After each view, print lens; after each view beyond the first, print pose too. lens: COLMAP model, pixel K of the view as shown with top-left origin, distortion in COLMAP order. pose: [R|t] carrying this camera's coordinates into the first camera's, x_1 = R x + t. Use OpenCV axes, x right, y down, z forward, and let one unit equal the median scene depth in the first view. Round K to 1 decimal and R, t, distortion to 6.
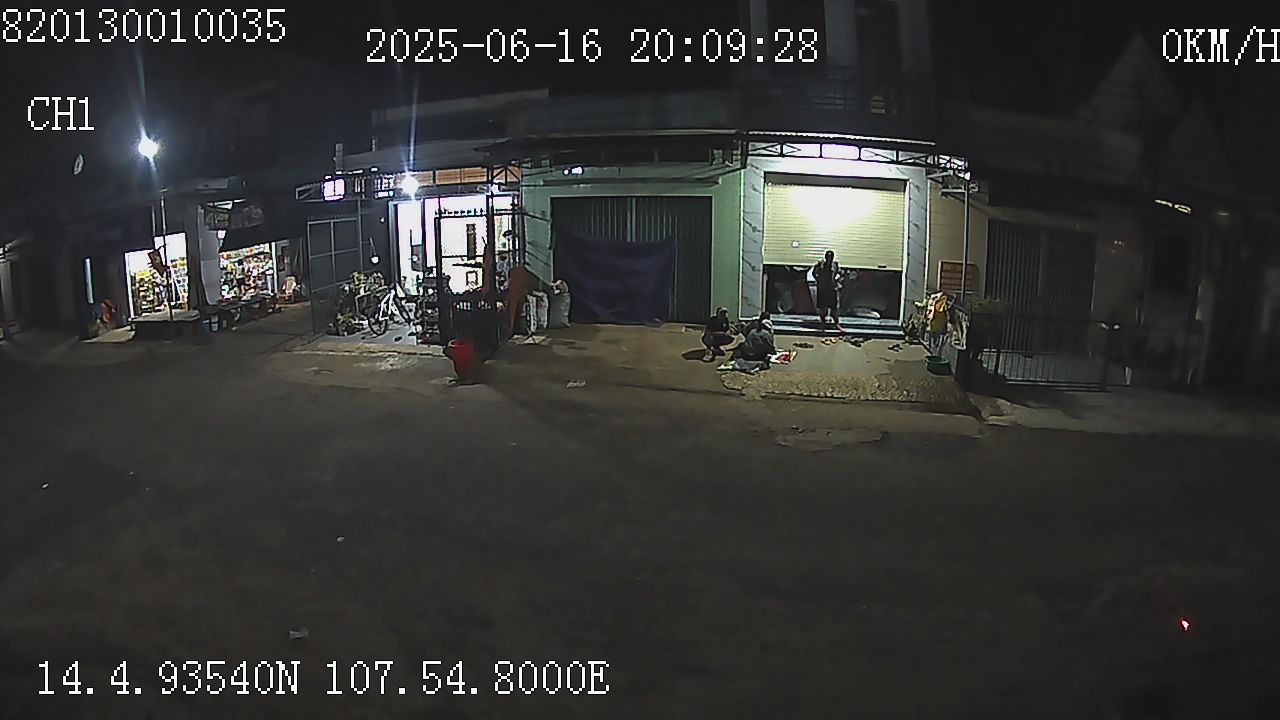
lens RADIAL K [[657.4, 0, 639.2], [0, 657.4, 369.1], [0, 0, 1]] dist [-0.330402, 0.102577]
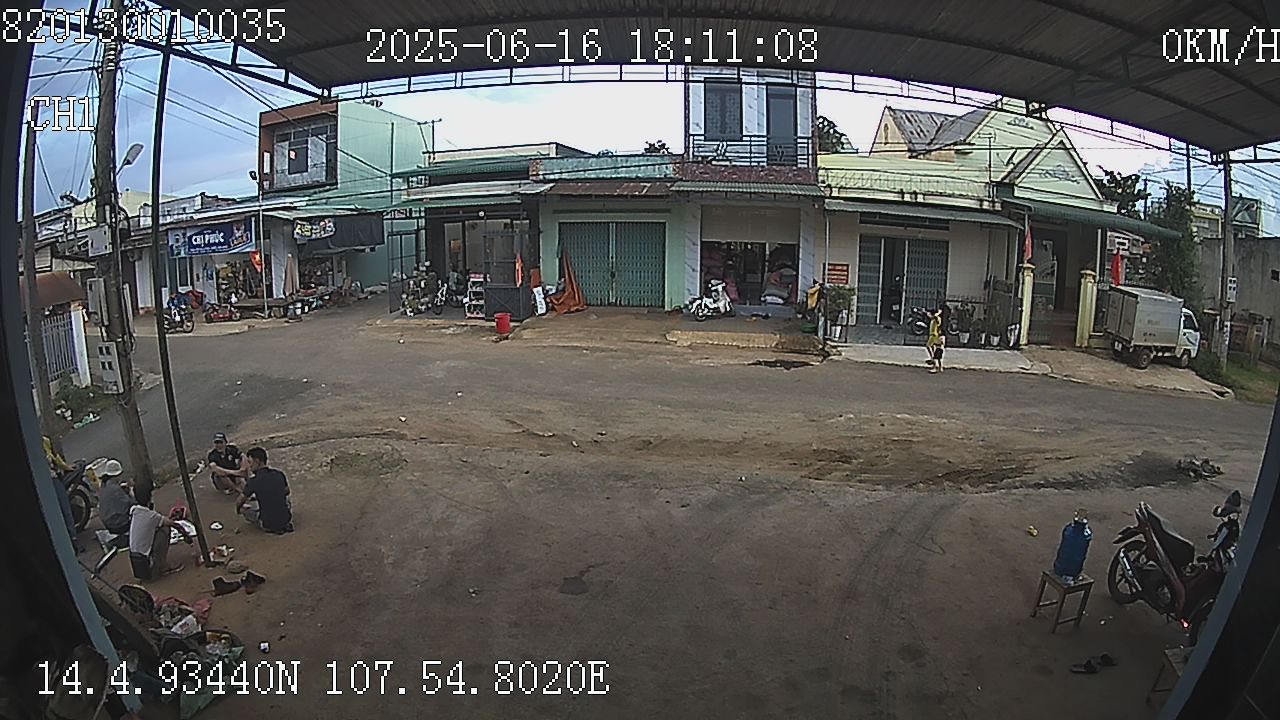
lens RADIAL K [[657.4, 0, 639.2], [0, 657.4, 369.1], [0, 0, 1]] dist [-0.330402, 0.102577]
pose [[0.999909, 0.004174, 0.012795, 0.031165], [-0.003906, 0.999774, -0.020888, 0.101362], [-0.012880, 0.020836, 0.999700, -0.480973]]
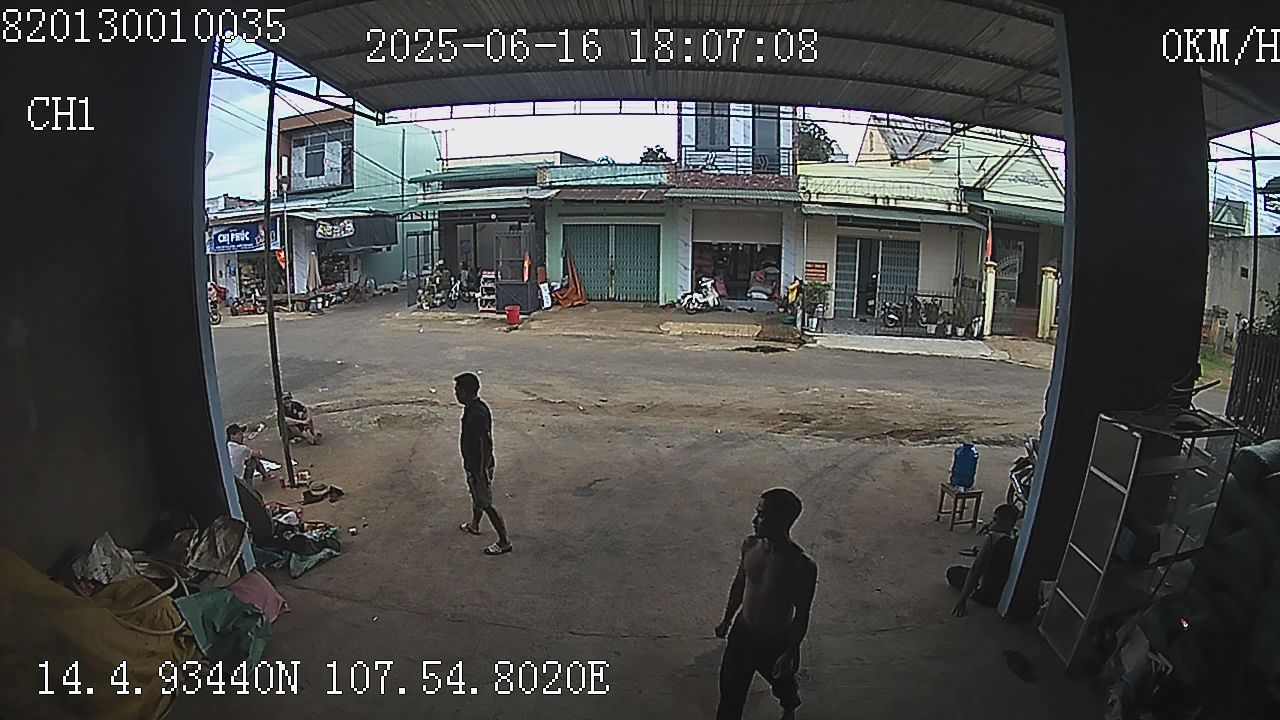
lens RADIAL K [[657.4, 0, 639.2], [0, 657.4, 369.1], [0, 0, 1]] dist [-0.330402, 0.102577]
pose [[0.999855, 0.006843, 0.015588, 0.032897], [-0.006446, 0.999658, -0.025350, 0.138403], [-0.015756, 0.025245, 0.999557, -0.626975]]
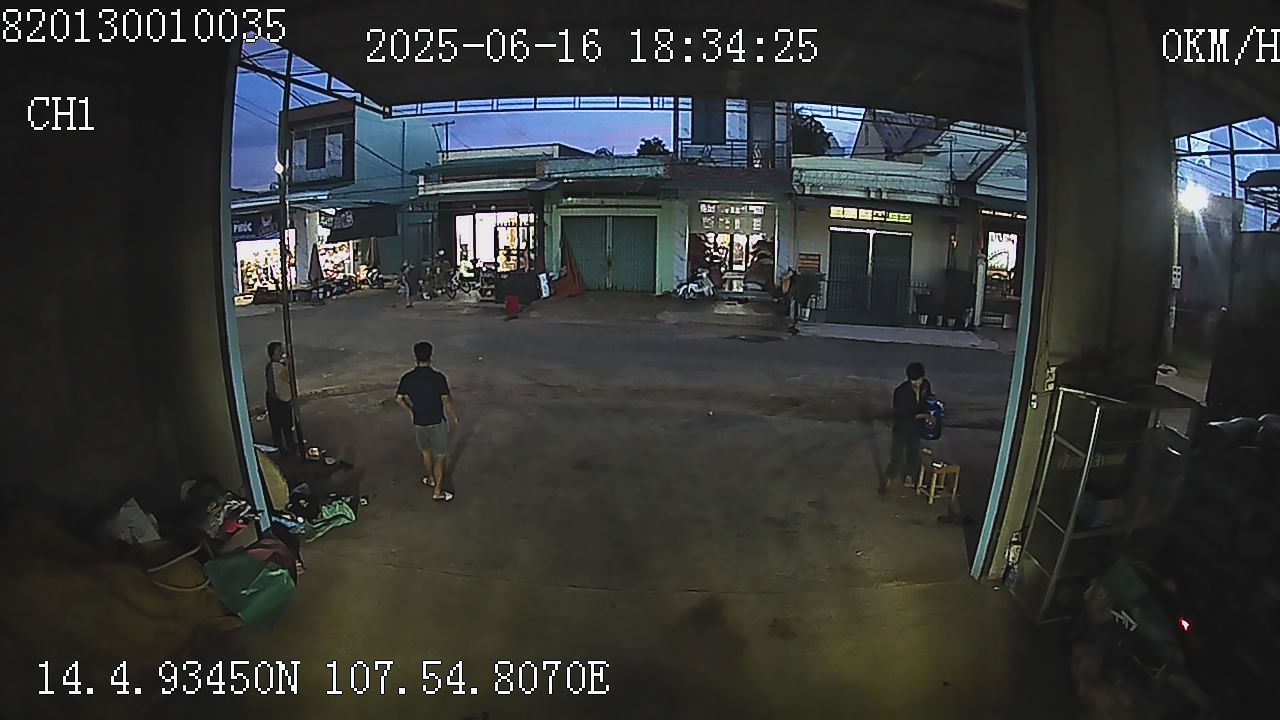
lens RADIAL K [[657.4, 0, 639.2], [0, 657.4, 369.1], [0, 0, 1]] dist [-0.330402, 0.102577]
pose [[0.999751, 0.009631, 0.020105, 0.033968], [-0.009338, 0.999849, -0.014637, 0.149745], [-0.020243, 0.014445, 0.999691, -0.657417]]
